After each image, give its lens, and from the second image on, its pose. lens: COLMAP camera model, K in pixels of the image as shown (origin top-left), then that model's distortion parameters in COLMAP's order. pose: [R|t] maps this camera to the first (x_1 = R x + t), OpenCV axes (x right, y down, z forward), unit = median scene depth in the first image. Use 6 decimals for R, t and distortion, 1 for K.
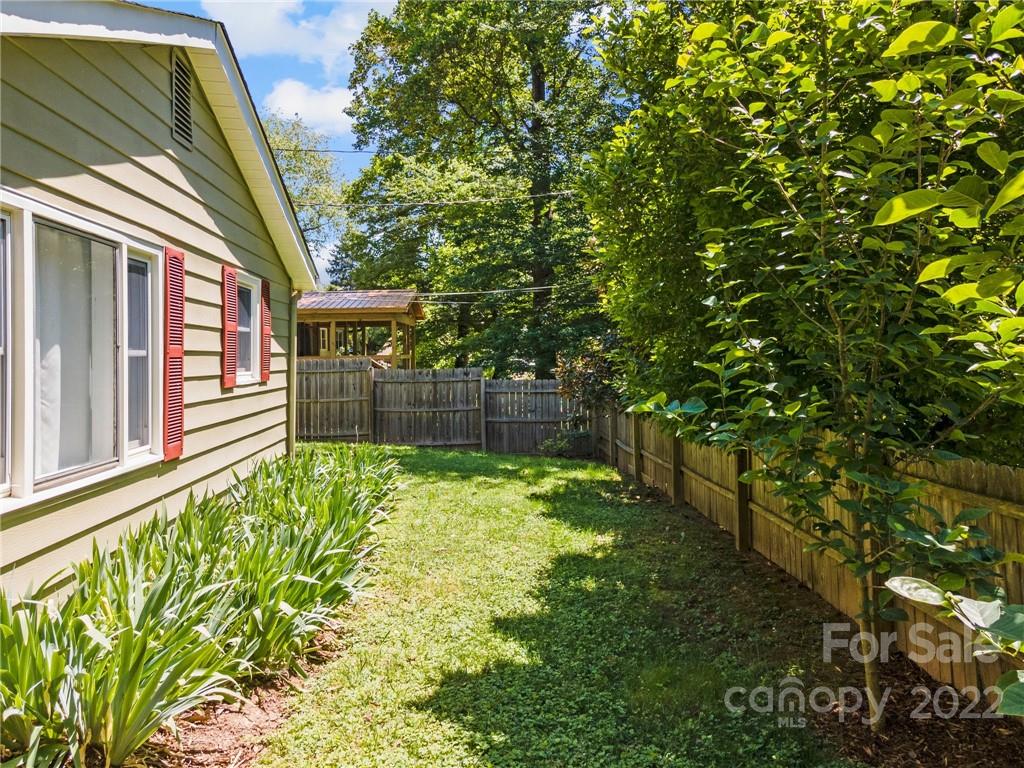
lens RADIAL K [[746.7, 0, 516.4], [0, 746.7, 359.6], [0, 0, 1]] dist [0.054858, -0.000083]
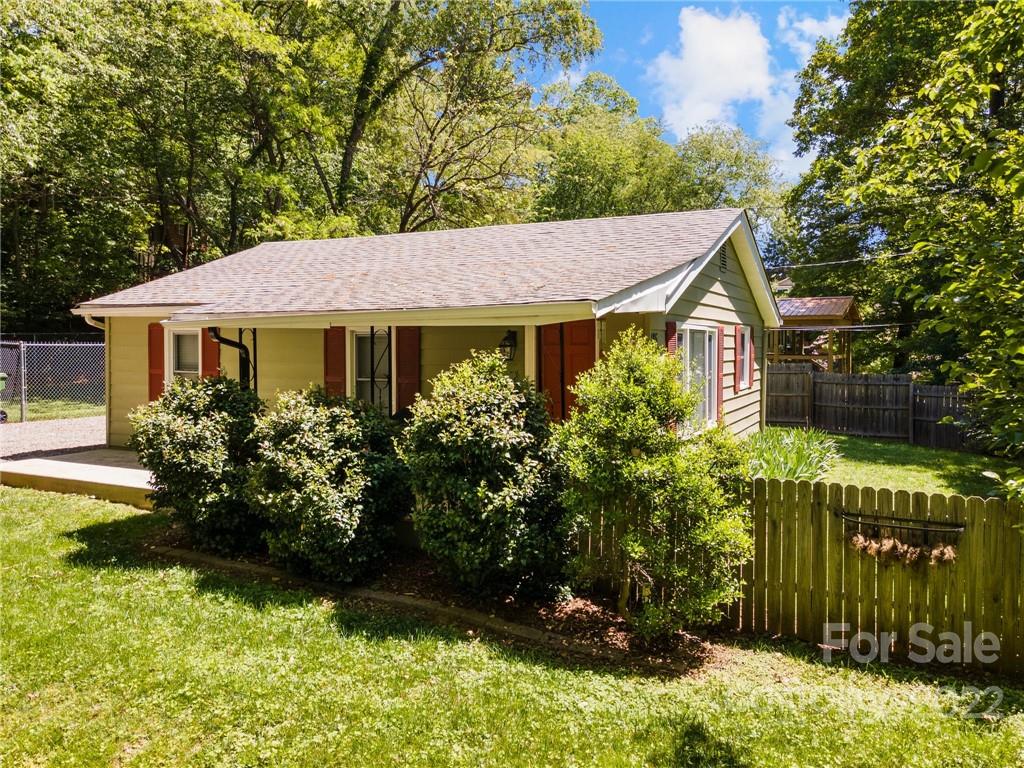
lens RADIAL K [[746.7, 0, 516.4], [0, 746.7, 359.6], [0, 0, 1]] dist [0.054858, -0.000083]
pose [[0.850565, 0.021317, -0.525438, 0.027260], [-0.010689, 0.999672, 0.023254, -0.017262], [0.525761, -0.014162, 0.850514, -0.187796]]
